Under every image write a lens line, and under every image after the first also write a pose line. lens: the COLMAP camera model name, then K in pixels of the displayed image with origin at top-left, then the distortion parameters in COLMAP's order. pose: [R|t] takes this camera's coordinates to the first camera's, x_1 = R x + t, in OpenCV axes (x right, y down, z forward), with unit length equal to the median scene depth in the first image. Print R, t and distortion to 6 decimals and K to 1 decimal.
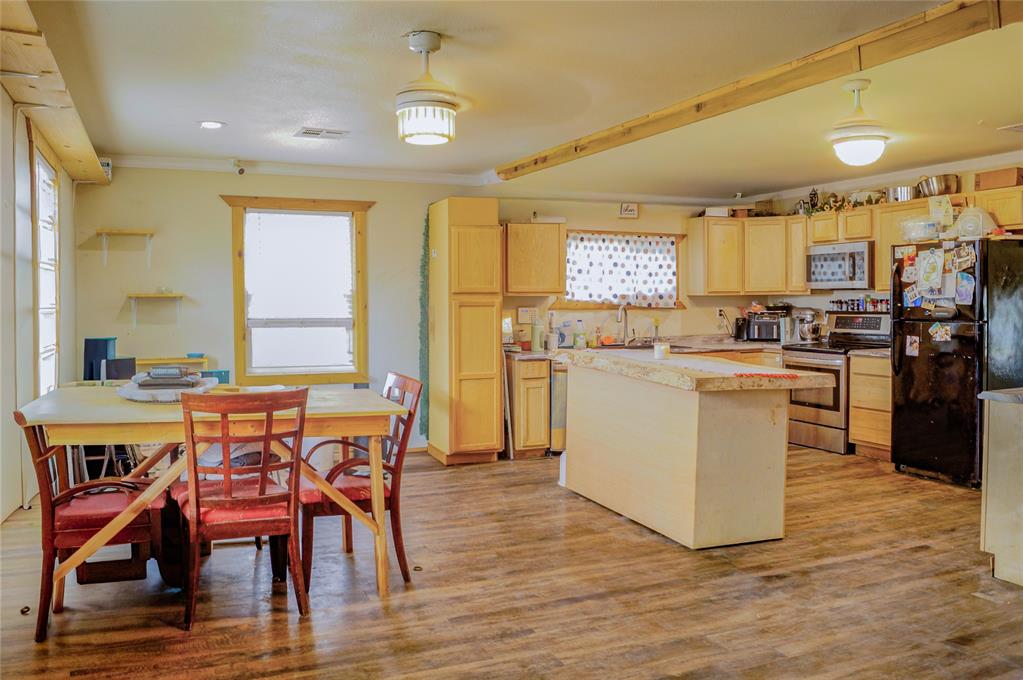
lens RADIAL K [[806.5, 0, 510.2], [0, 806.5, 329.5], [0, 0, 1]] dist [-0.087913, 0.018920]
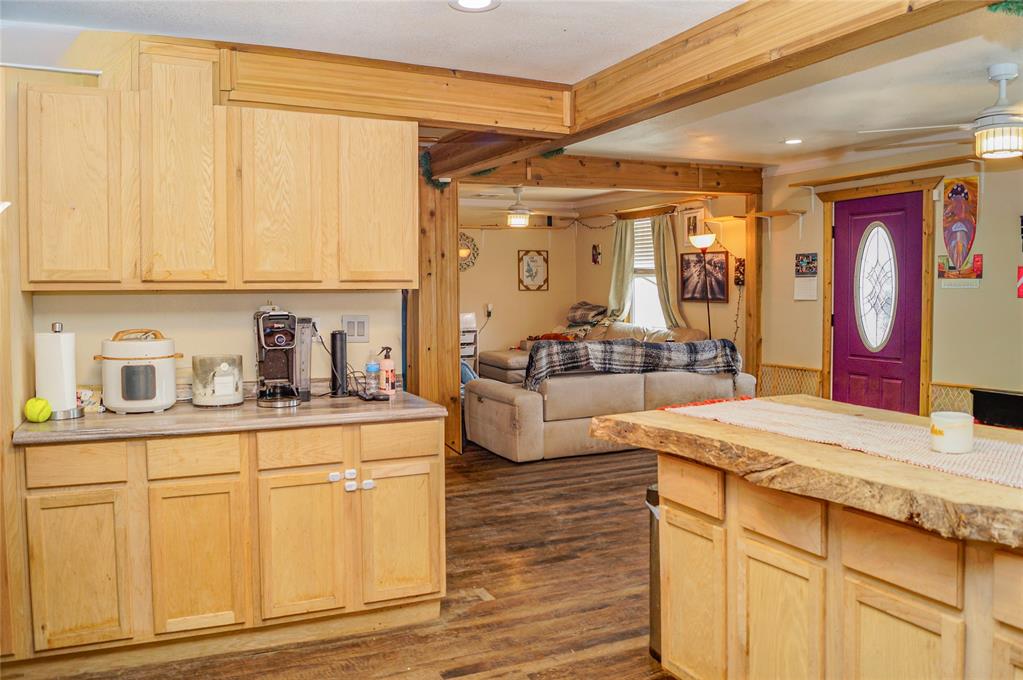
lens RADIAL K [[806.5, 0, 510.2], [0, 806.5, 329.5], [0, 0, 1]] dist [-0.087913, 0.018920]
pose [[-0.999883, 0.014375, -0.005208, 0.367113], [0.013858, 0.995974, 0.088564, -0.052018], [0.006460, 0.088481, -0.996057, 1.252308]]
